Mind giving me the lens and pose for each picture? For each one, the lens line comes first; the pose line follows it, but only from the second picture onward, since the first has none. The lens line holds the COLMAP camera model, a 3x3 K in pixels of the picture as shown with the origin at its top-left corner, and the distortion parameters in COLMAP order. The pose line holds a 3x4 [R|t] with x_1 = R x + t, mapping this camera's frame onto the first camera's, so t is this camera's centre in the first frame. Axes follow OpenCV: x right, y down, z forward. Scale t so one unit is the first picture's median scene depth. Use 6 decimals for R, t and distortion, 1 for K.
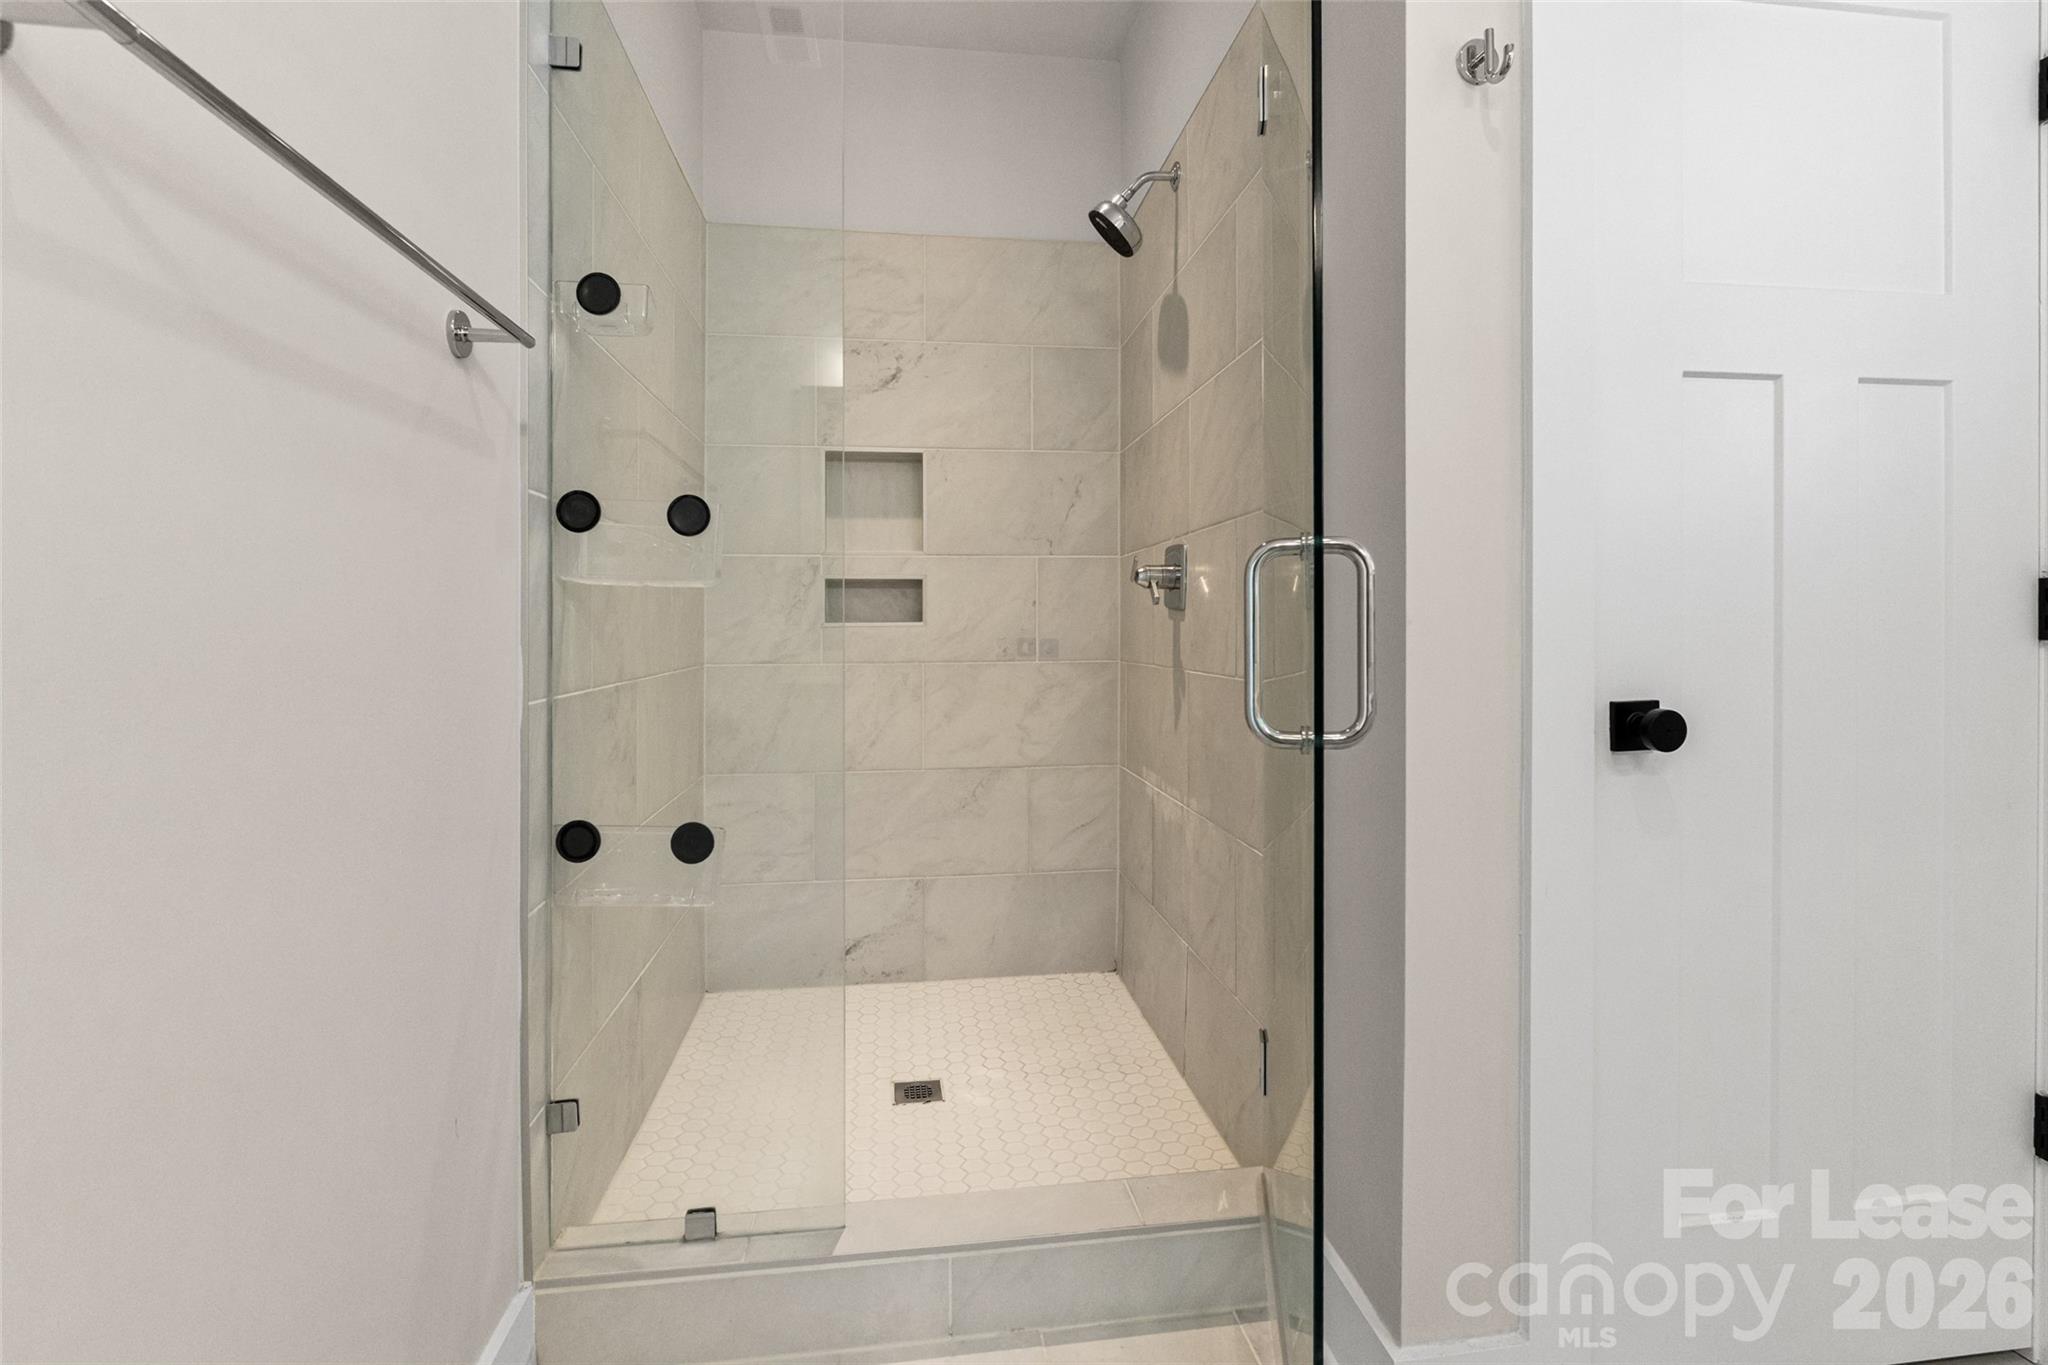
lens RADIAL K [[954.2, 0, 1024.6], [0, 954.2, 642.6], [0, 0, 1]] dist [-0.010613, 0.000336]
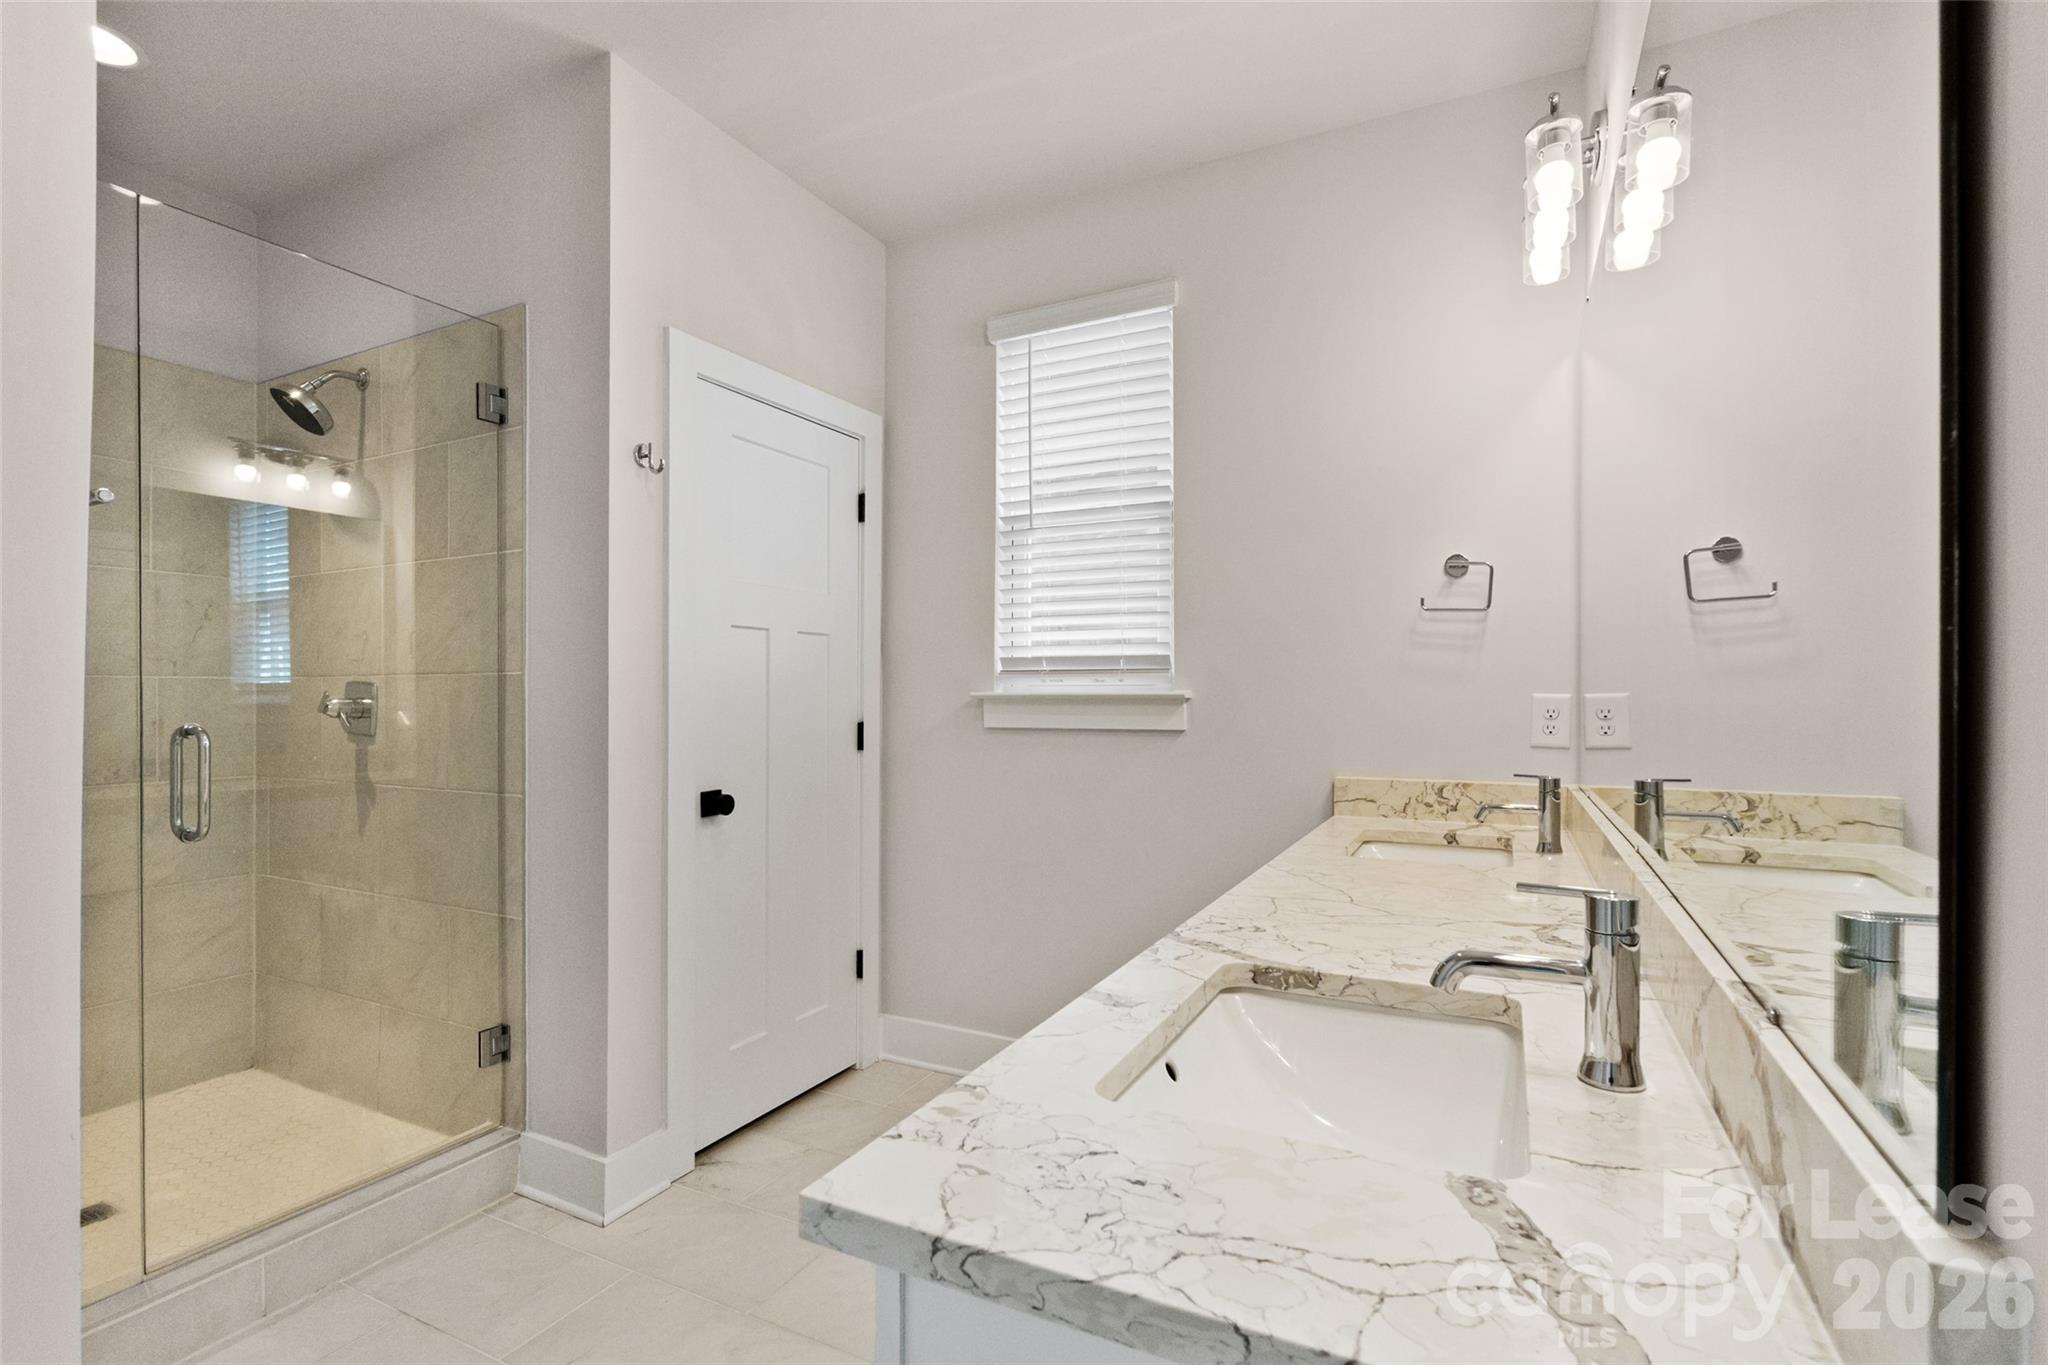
lens RADIAL K [[964.7, 0, 1024.0], [0, 964.7, 682.5], [0, 0, 1]] dist [-0.001294, 0.000004]
pose [[0.561719, 0.024025, 0.826979, -0.397778], [0.006932, 0.999407, -0.033743, -0.055361], [-0.827299, 0.024686, 0.561219, -0.408005]]
